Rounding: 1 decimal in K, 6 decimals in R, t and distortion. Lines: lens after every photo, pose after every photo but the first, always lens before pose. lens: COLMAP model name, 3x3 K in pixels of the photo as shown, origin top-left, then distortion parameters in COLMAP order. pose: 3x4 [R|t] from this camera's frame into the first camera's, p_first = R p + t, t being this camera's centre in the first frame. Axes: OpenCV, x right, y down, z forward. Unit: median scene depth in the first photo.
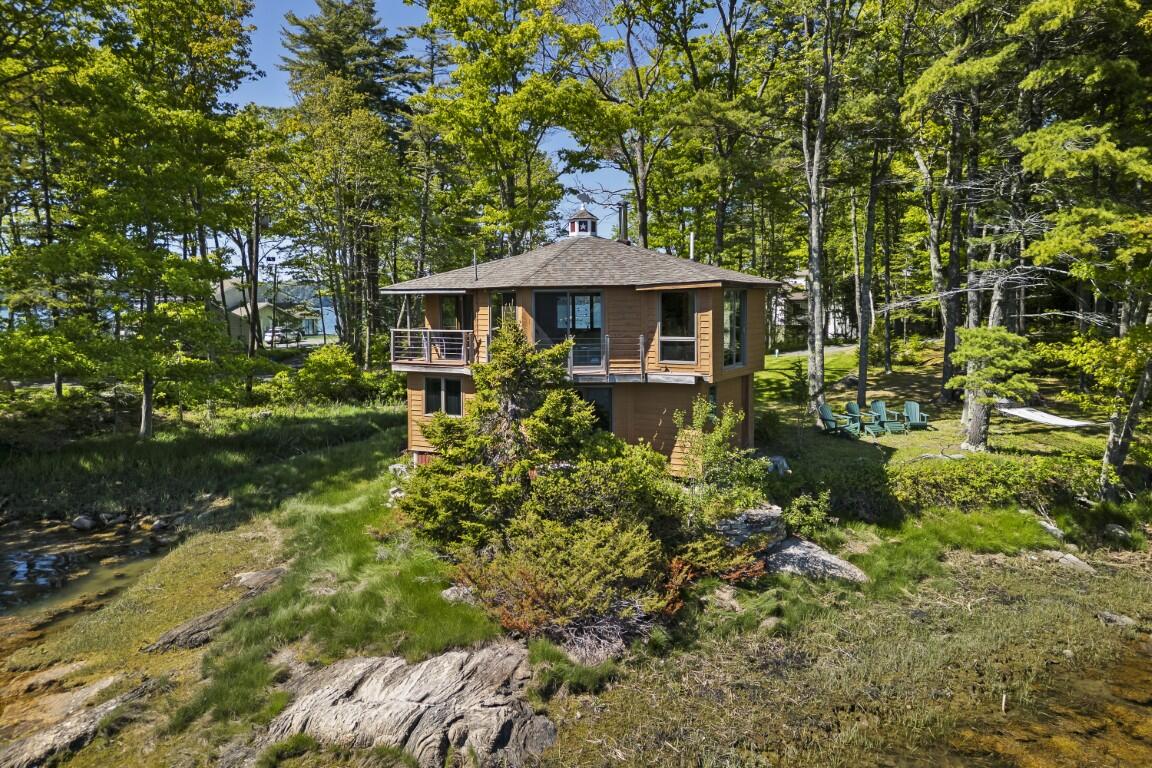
lens RADIAL K [[801.0, 0, 594.5], [0, 801.0, 335.1], [0, 0, 1]] dist [0.067004, -0.004505]
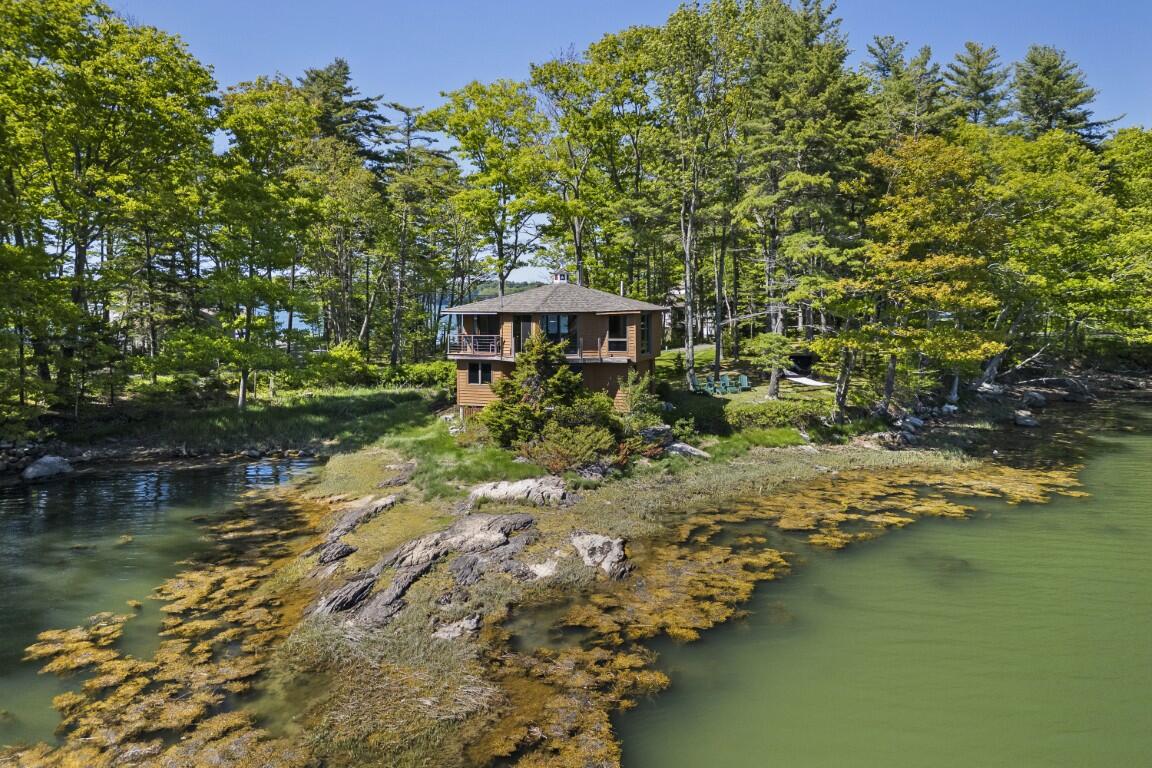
lens RADIAL K [[801.0, 0, 594.5], [0, 801.0, 335.1], [0, 0, 1]] dist [0.067004, -0.004505]
pose [[0.990607, -0.003736, 0.136685, -0.212384], [0.003700, 0.999993, 0.000515, -0.007566], [-0.136686, -0.000005, 0.990614, -0.889130]]
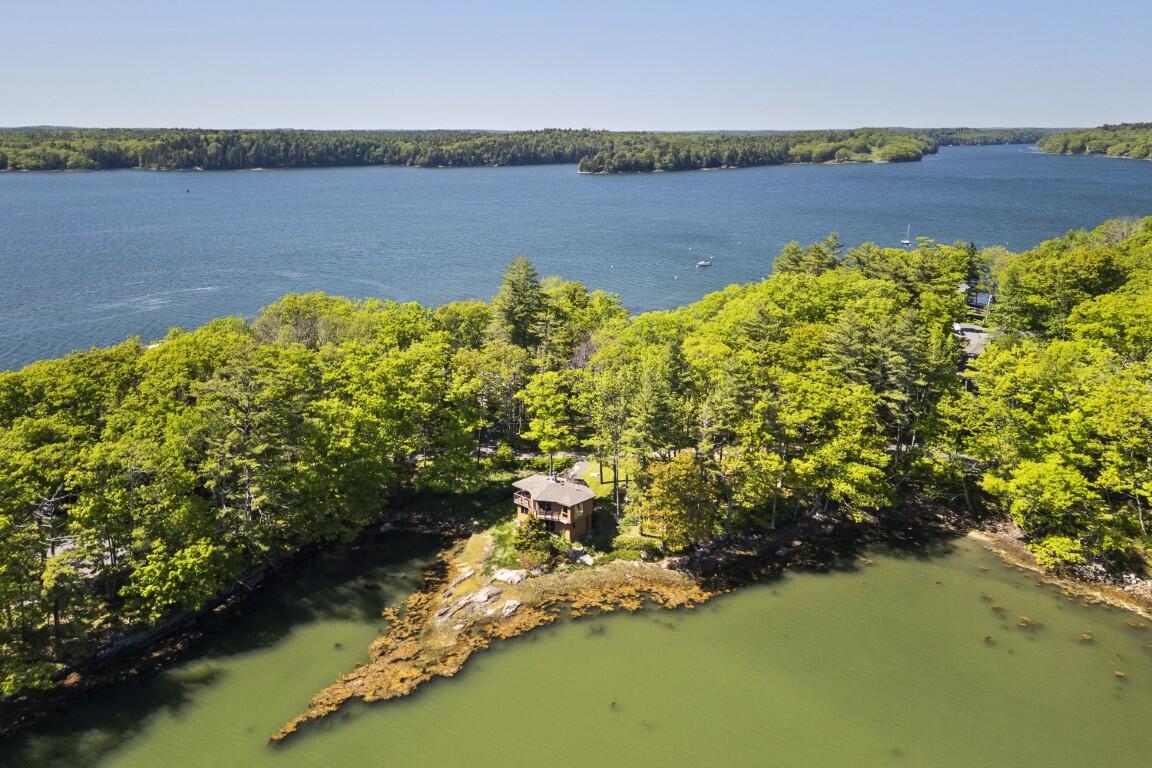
lens RADIAL K [[894.4, 0, 574.1], [0, 894.4, 296.6], [0, 0, 1]] dist [0.130373, -0.112332]
pose [[0.968030, 0.045104, -0.246747, 1.511567], [-0.013357, 0.991574, 0.128853, -2.098463], [0.250480, -0.121438, 0.960475, -4.315748]]
